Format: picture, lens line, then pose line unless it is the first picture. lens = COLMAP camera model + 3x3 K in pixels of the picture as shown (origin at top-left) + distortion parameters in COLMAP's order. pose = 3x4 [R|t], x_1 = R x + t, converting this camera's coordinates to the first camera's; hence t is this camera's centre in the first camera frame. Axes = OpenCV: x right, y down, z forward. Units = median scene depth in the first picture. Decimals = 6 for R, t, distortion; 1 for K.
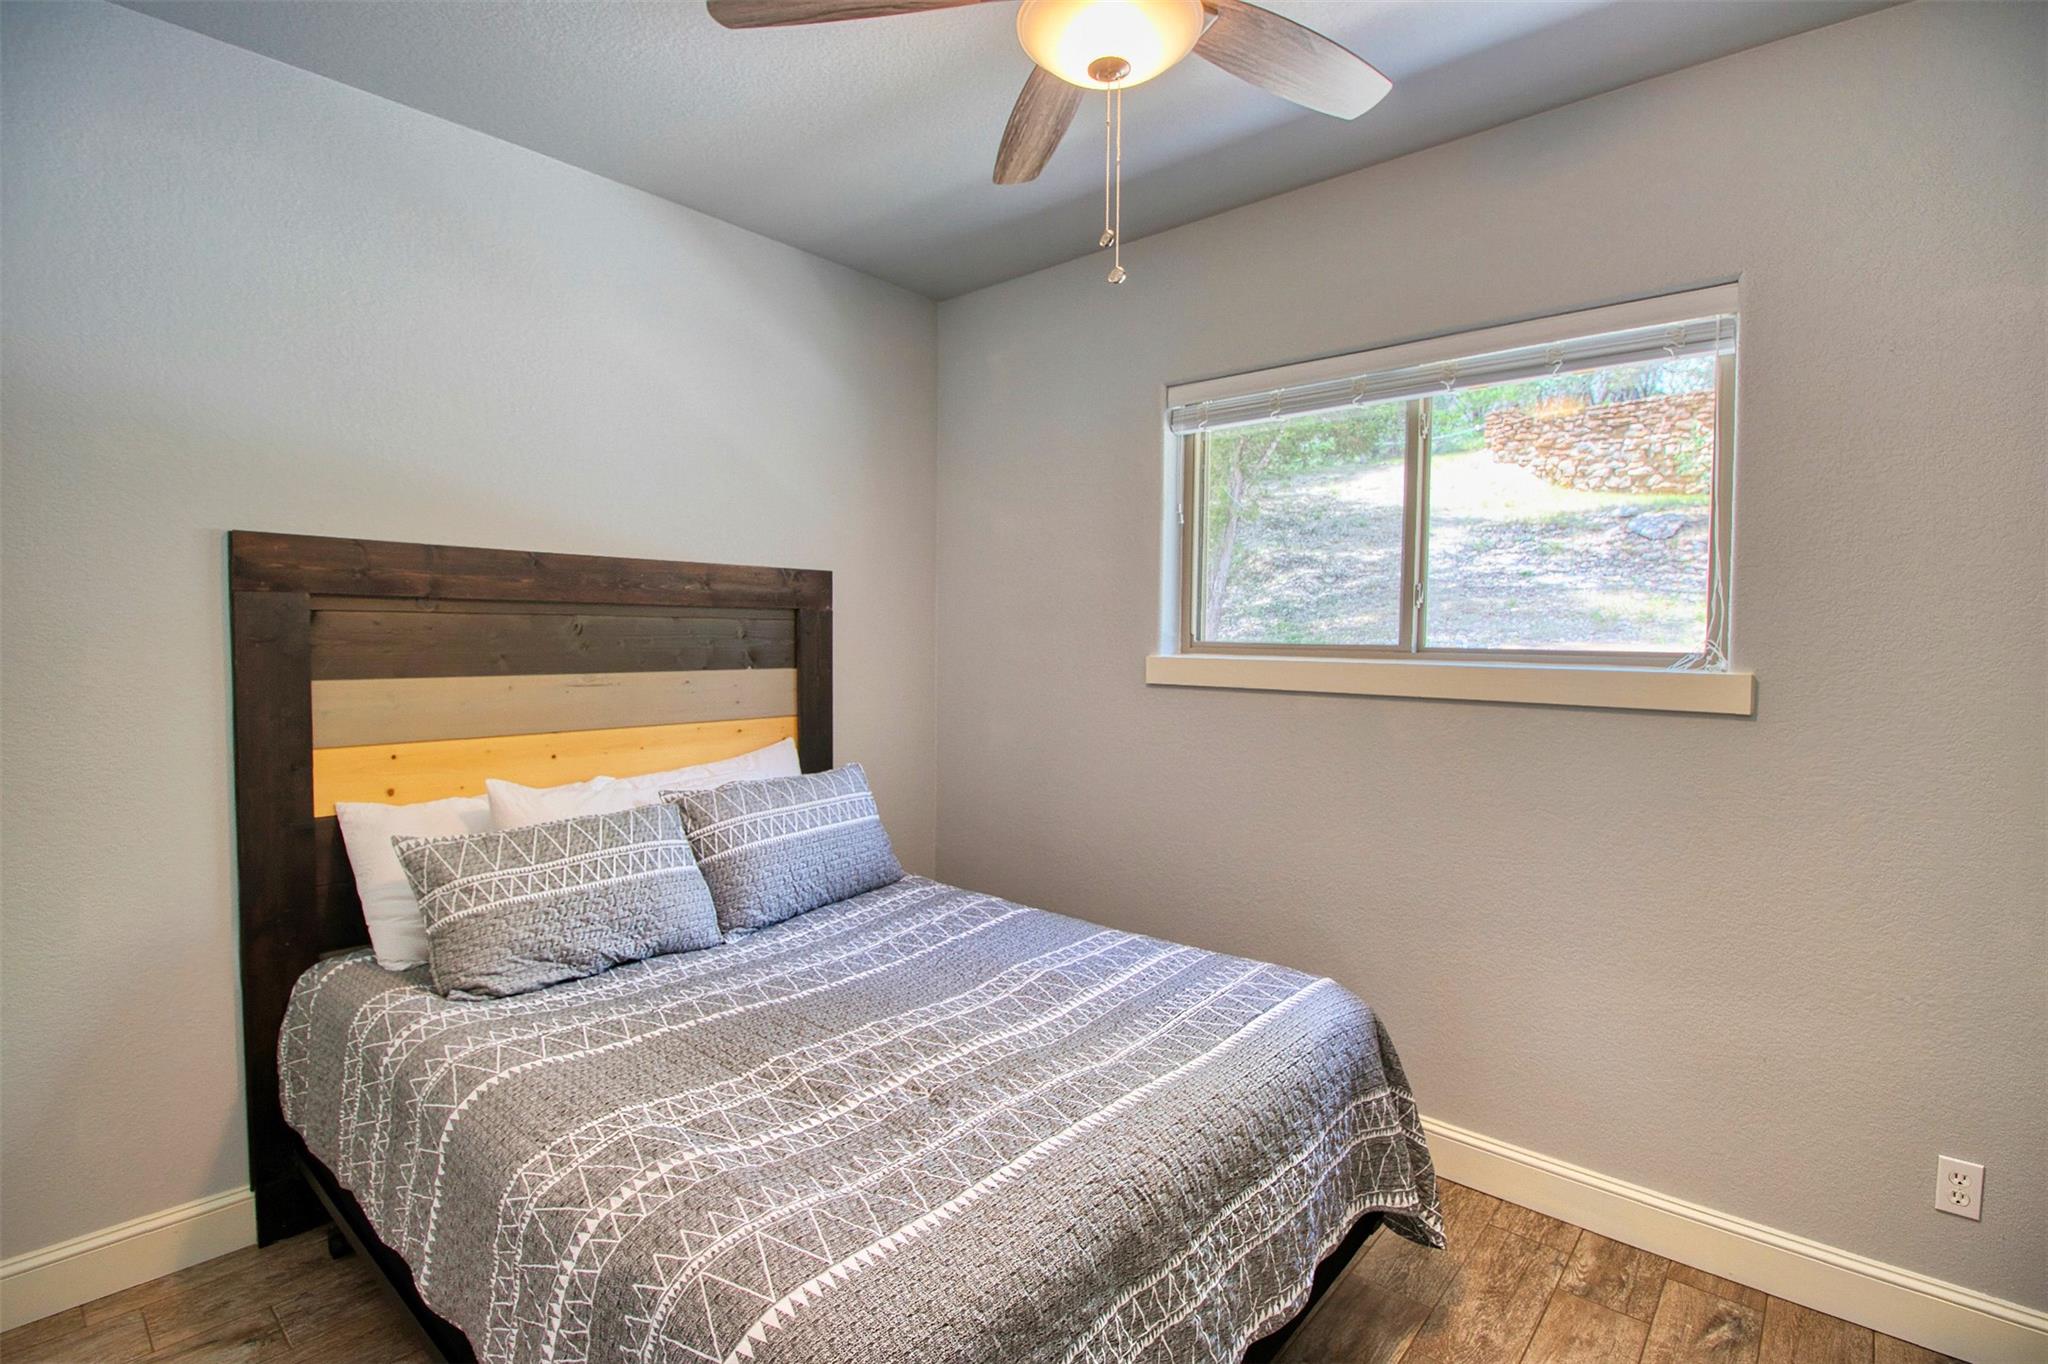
lens RADIAL K [[1002.4, 0, 1024.0], [0, 1002.4, 682.0], [0, 0, 1]] dist [-0.054761, -0.000213]
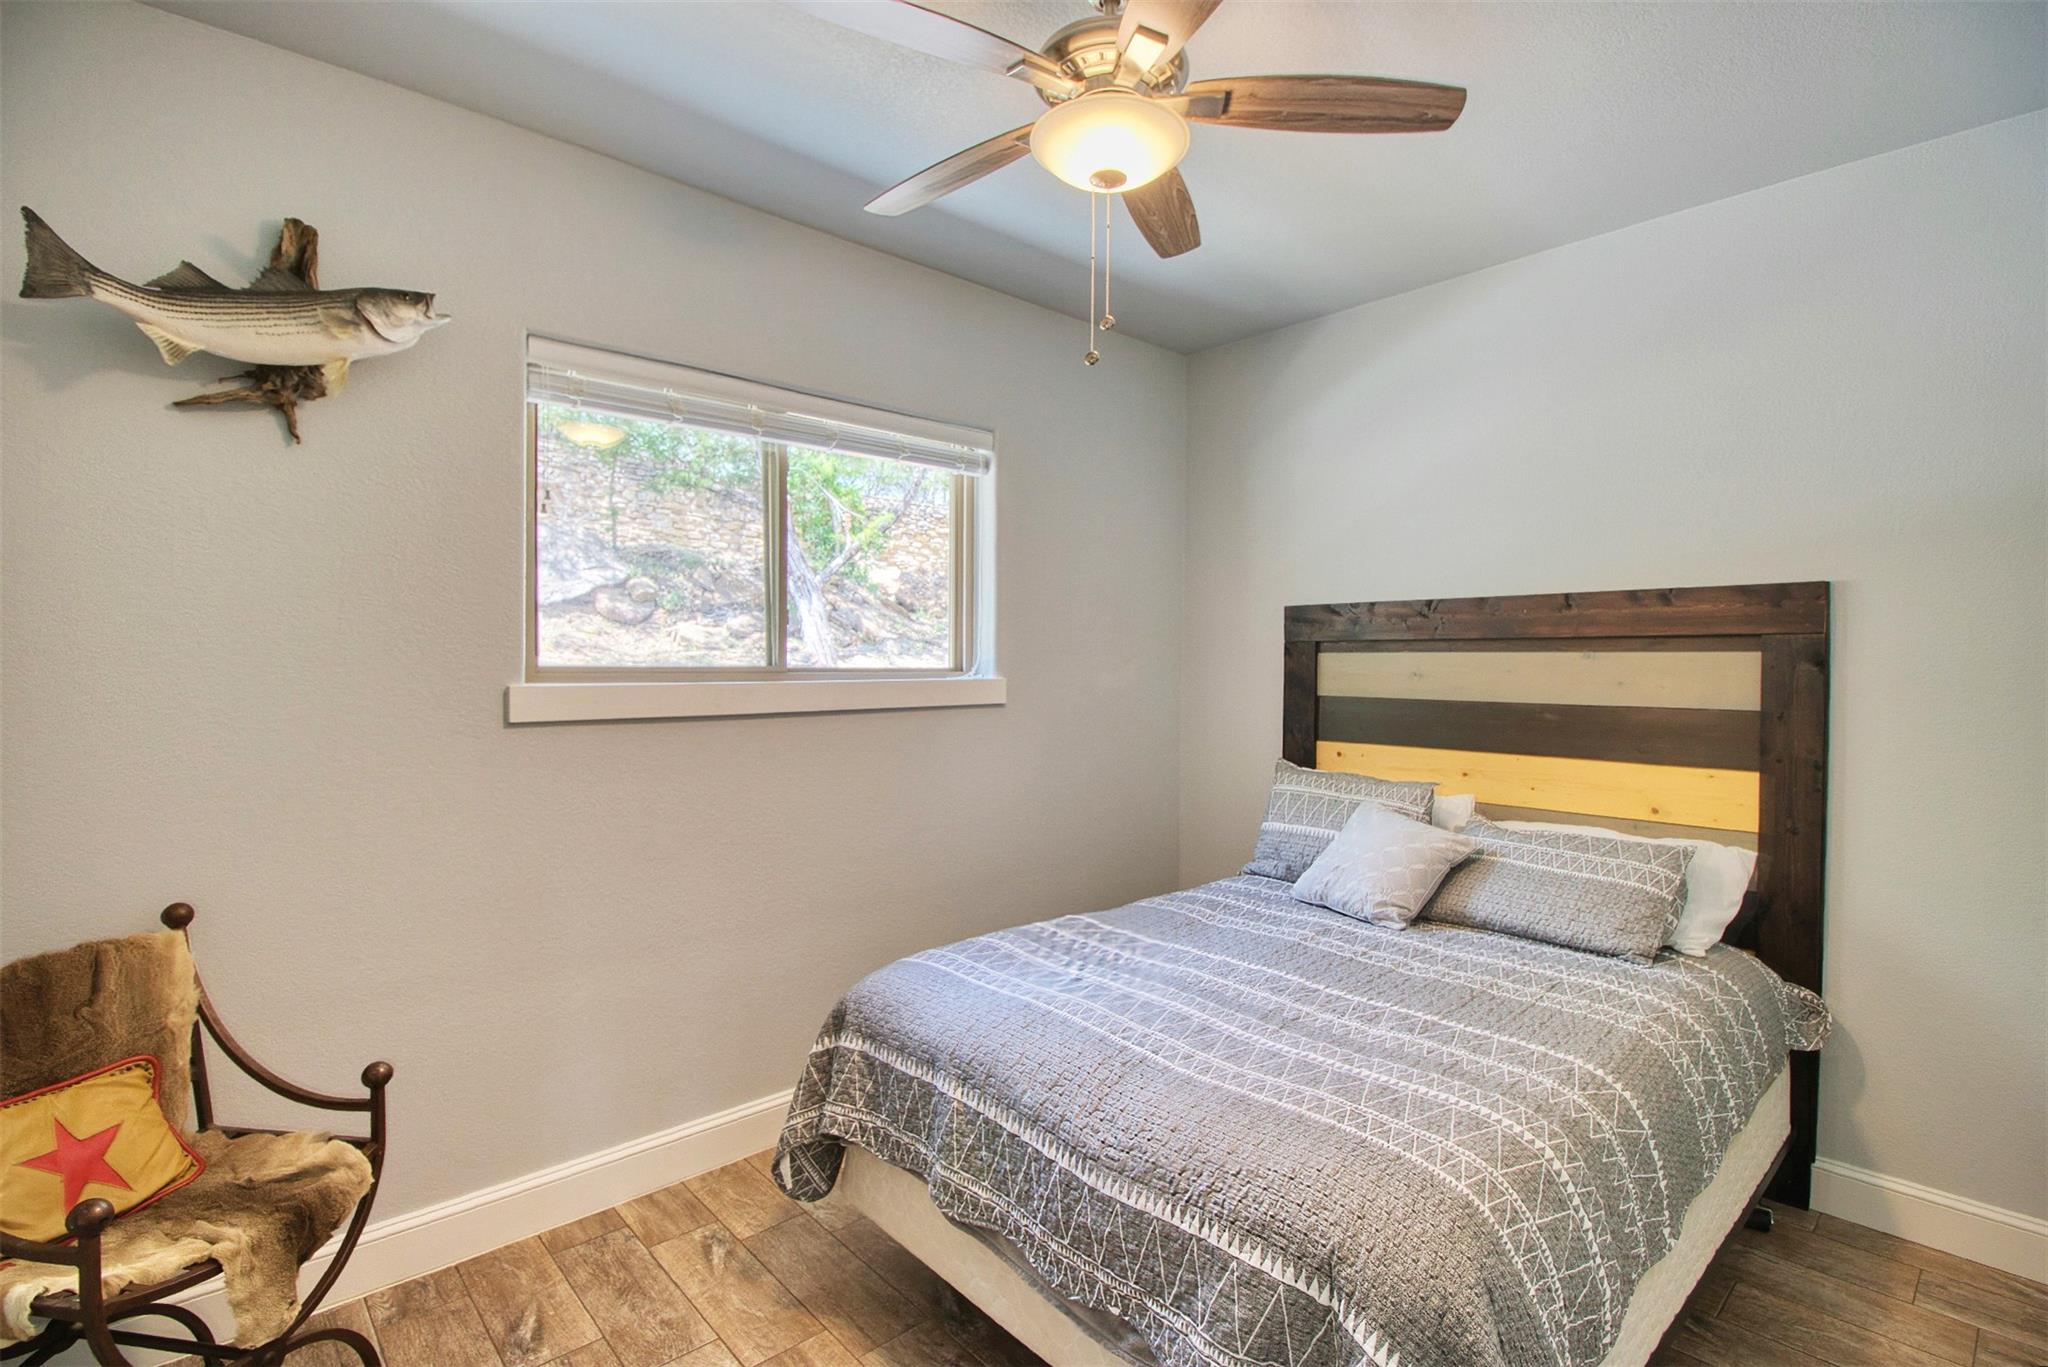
lens RADIAL K [[967.4, 0, 1033.8], [0, 967.4, 685.3], [0, 0, 1]] dist [-0.003552, -0.000267]
pose [[0.078154, -0.033644, 0.996373, -0.661719], [0.042076, 0.998651, 0.030420, -0.036790], [-0.996053, 0.039546, 0.079464, 0.629784]]
